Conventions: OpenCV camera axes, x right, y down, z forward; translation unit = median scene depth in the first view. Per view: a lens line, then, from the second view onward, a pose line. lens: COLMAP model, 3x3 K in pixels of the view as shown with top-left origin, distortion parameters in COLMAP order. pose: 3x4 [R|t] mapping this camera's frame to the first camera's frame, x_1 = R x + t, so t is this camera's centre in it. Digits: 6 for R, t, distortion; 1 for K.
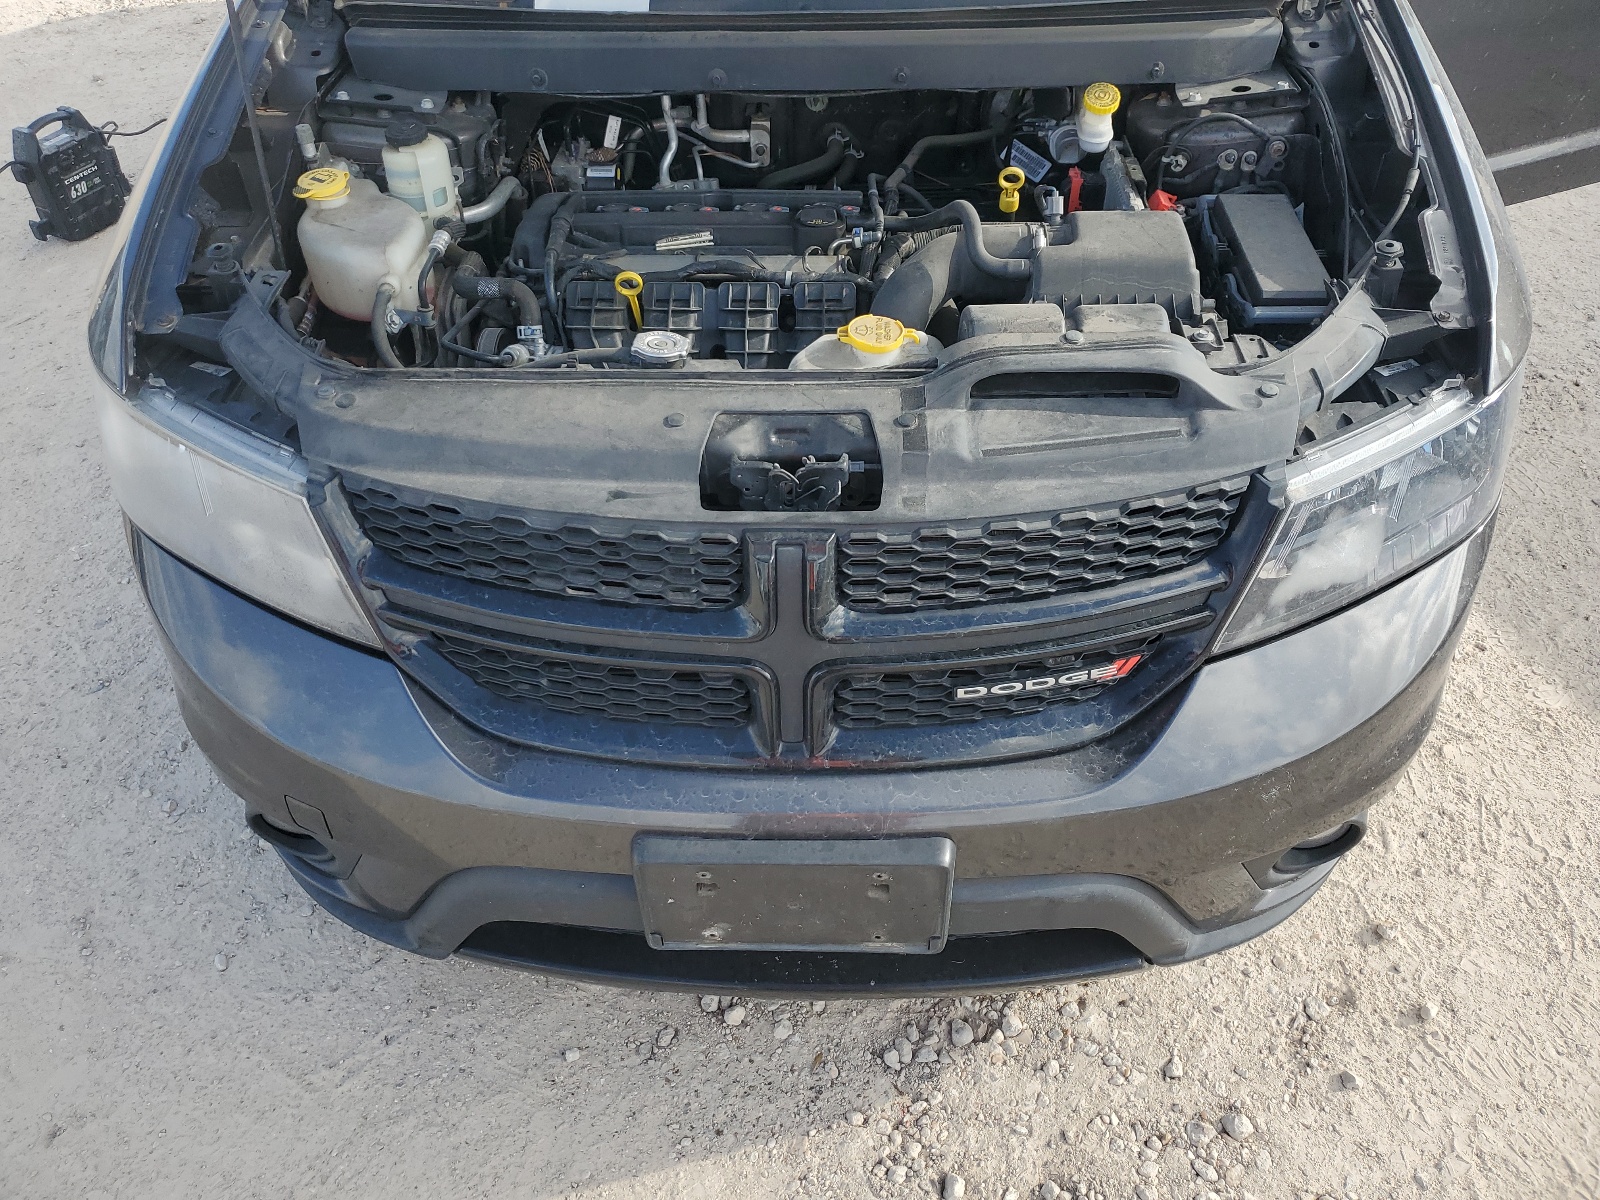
lens RADIAL K [[1222.5, 0, 798.9], [0, 1222.5, 601.2], [0, 0, 1]] dist [0.033769, -0.015481]
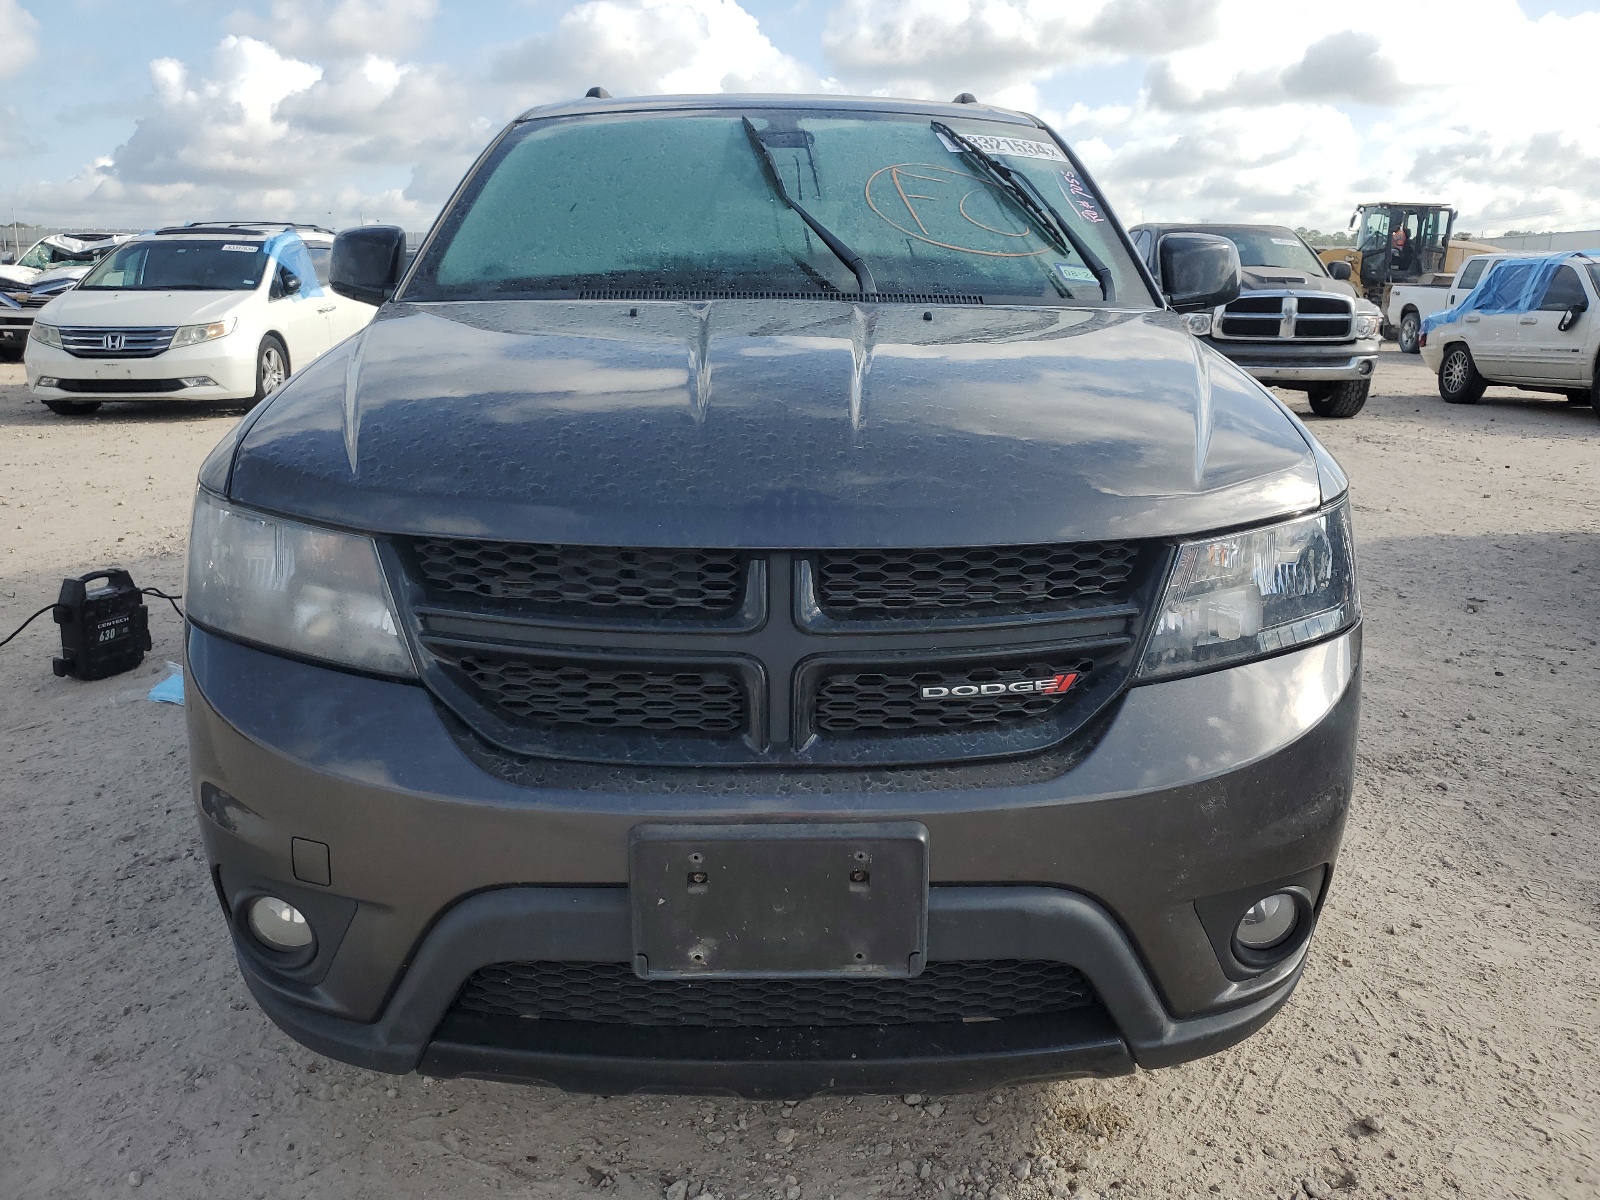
lens RADIAL K [[1222.5, 0, 802.9], [0, 1222.5, 594.3], [0, 0, 1]] dist [0.033769, -0.015481]
pose [[0.998770, 0.015136, 0.047218, -0.026635], [0.009378, 0.877427, -0.479618, 0.368656], [-0.048689, 0.479471, 0.876206, -0.033923]]
